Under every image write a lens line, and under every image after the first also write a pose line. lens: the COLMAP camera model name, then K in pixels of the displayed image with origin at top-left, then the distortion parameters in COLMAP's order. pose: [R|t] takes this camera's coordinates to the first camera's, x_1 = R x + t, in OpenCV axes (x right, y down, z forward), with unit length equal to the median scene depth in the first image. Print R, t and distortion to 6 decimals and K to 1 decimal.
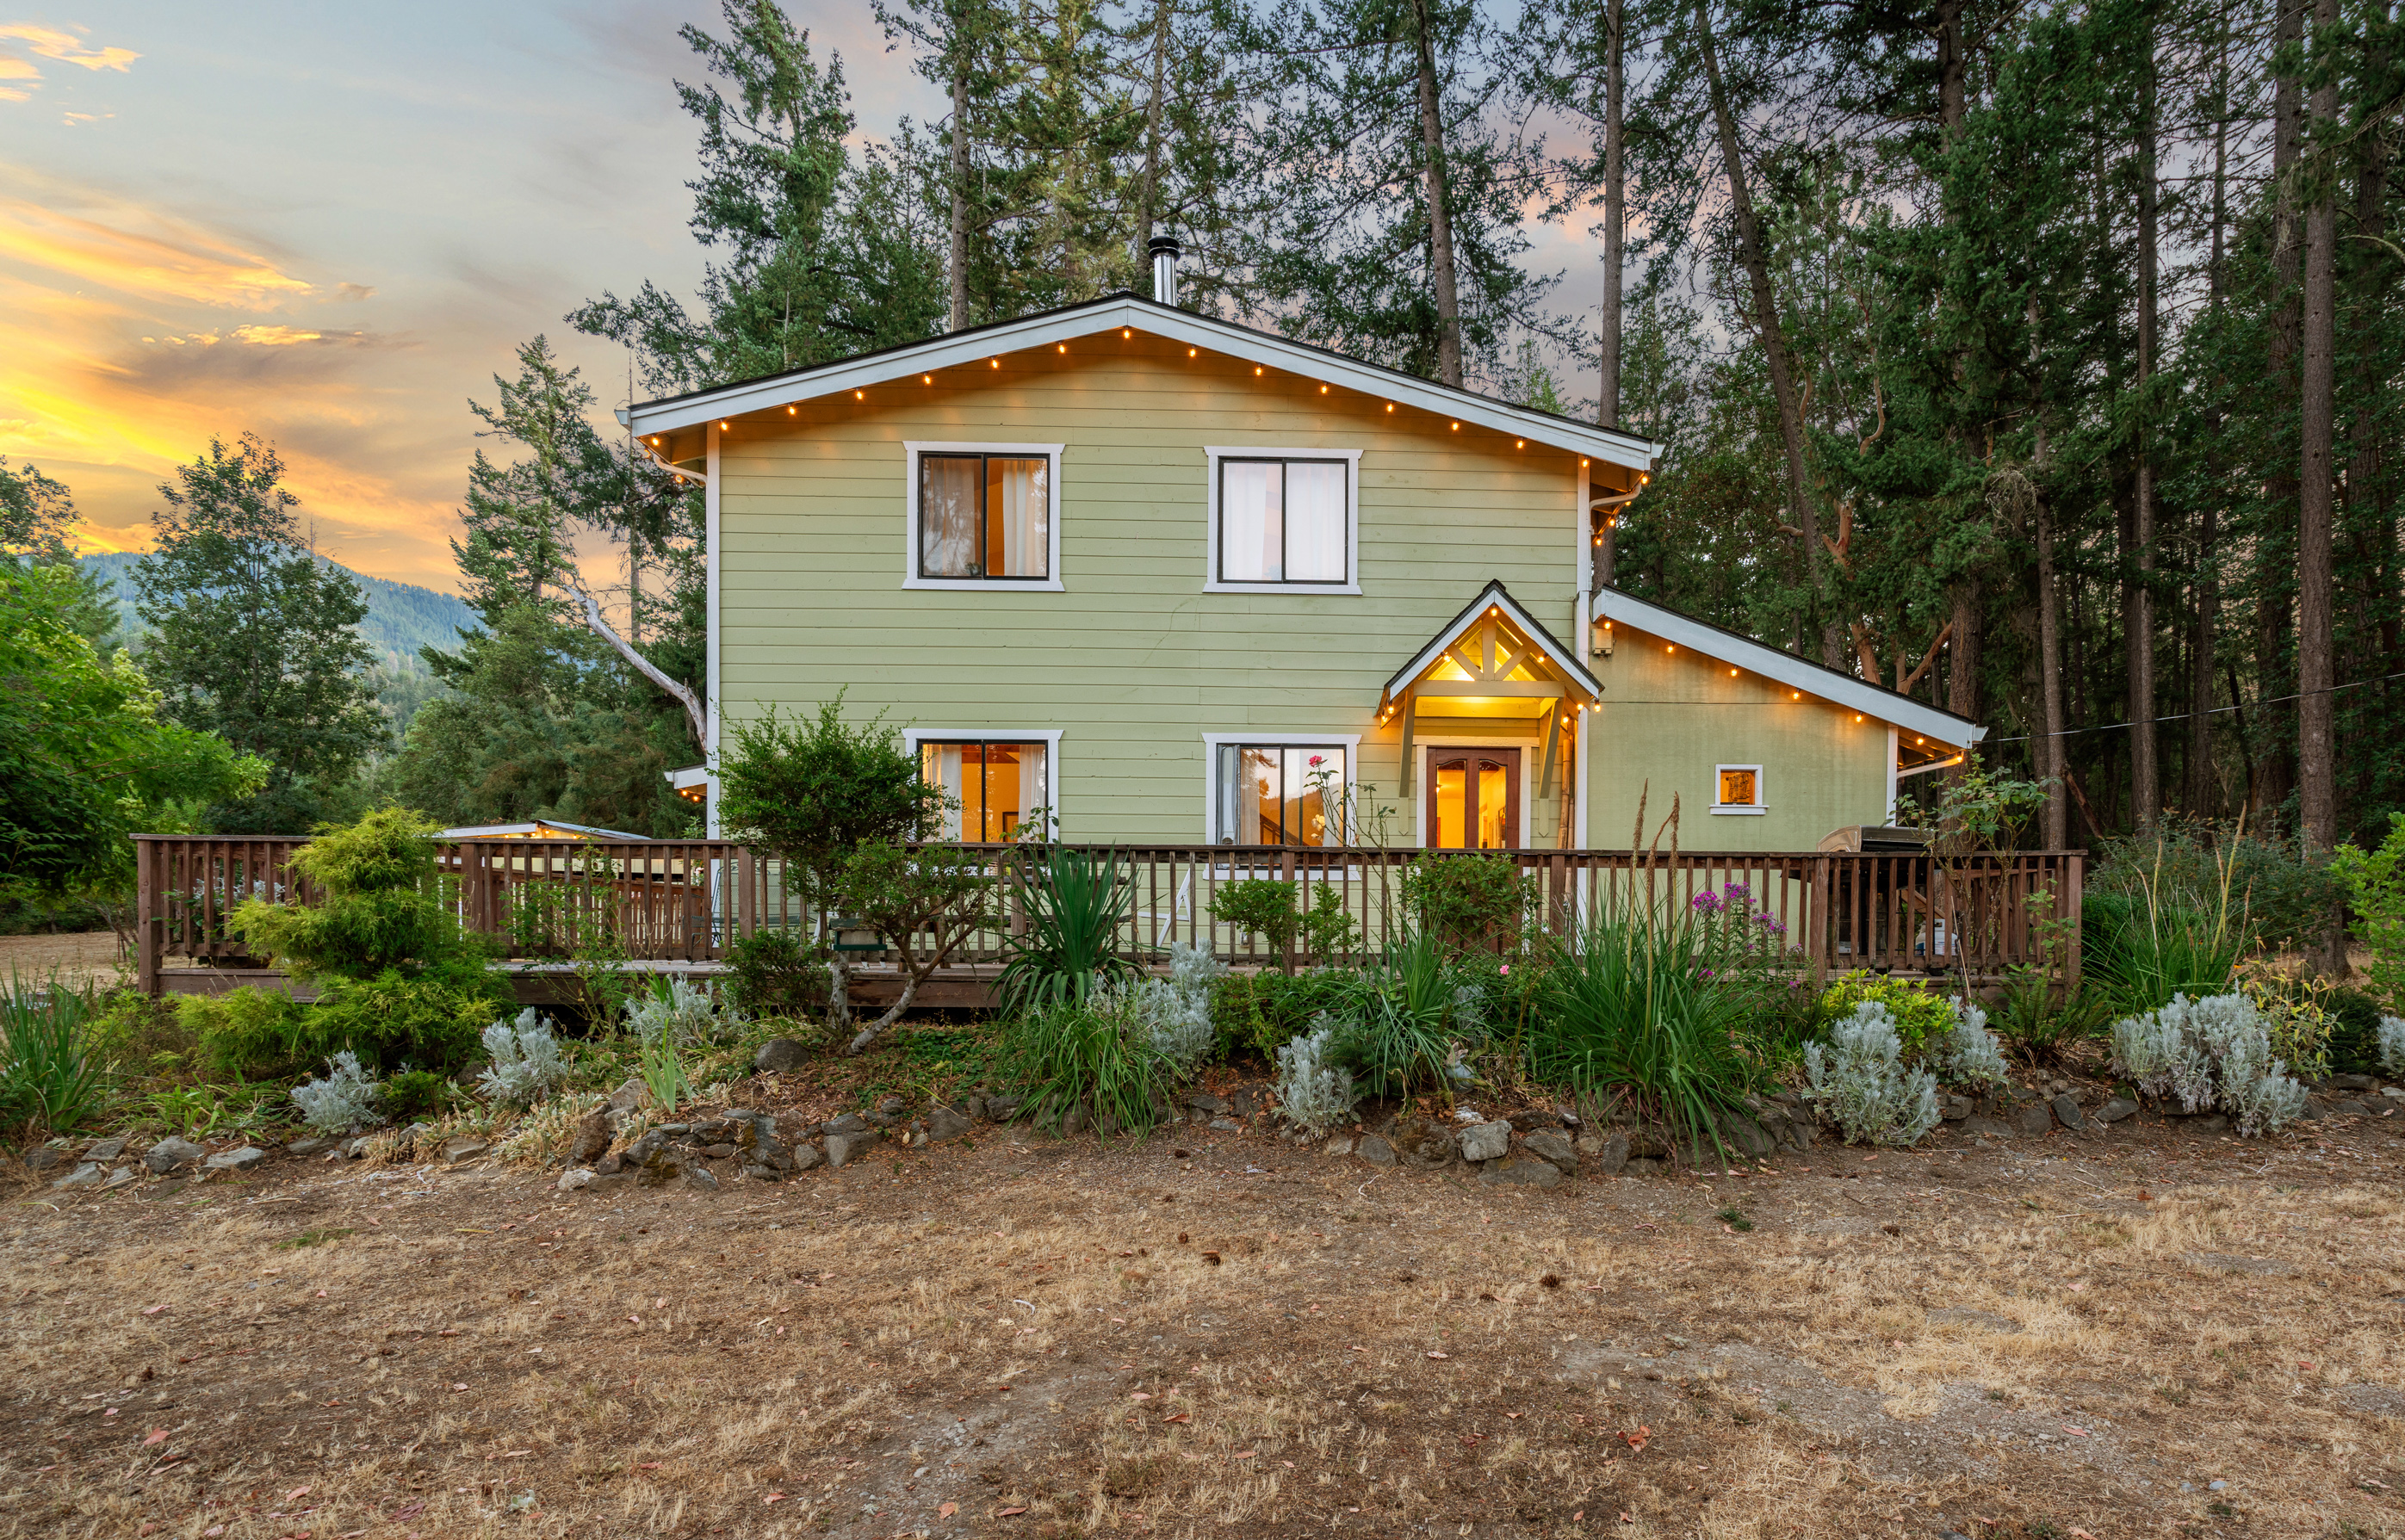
lens RADIAL K [[1136.3, 0, 1201.4], [0, 1136.3, 923.7], [0, 0, 1]] dist [-0.004118, 0.001602]
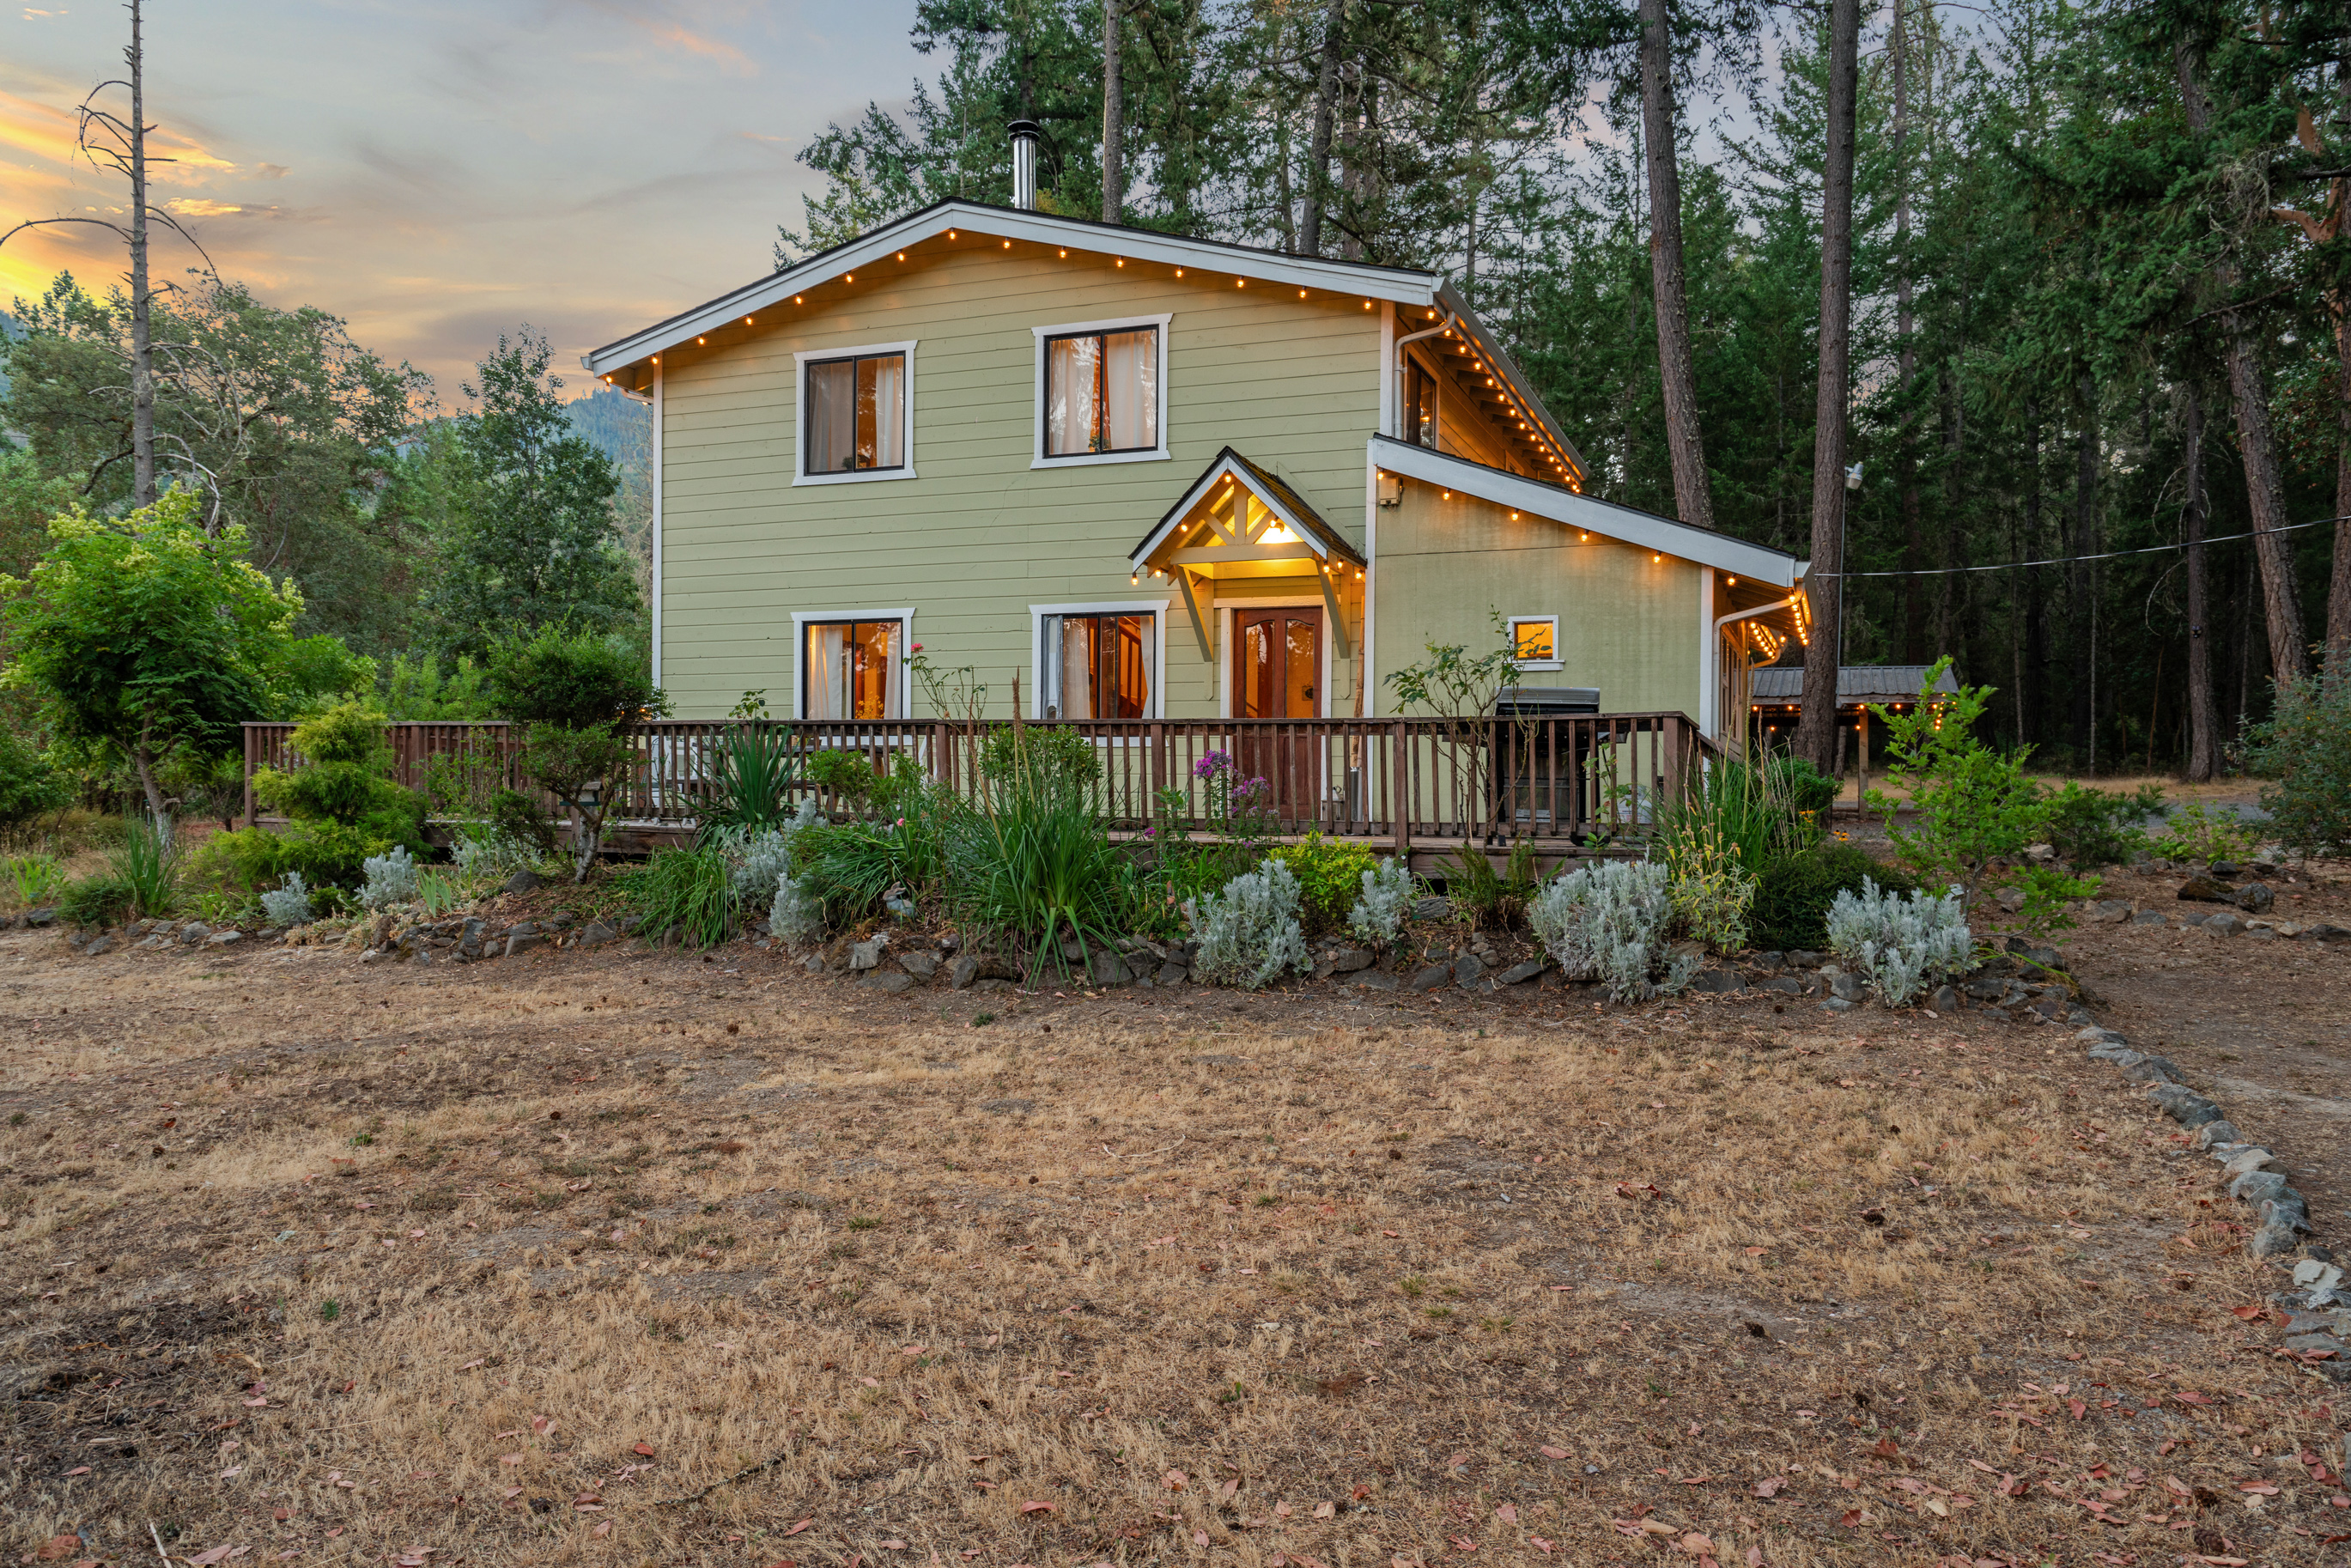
lens RADIAL K [[1622.0, 0, 1176.0], [0, 1622.0, 779.5], [0, 0, 1]] dist [0.014704, 0.002553]
pose [[0.913548, 0.001513, -0.406728, 0.724973], [-0.005991, 0.999935, -0.009736, 0.004675], [0.406687, 0.011330, 0.913497, -0.293758]]
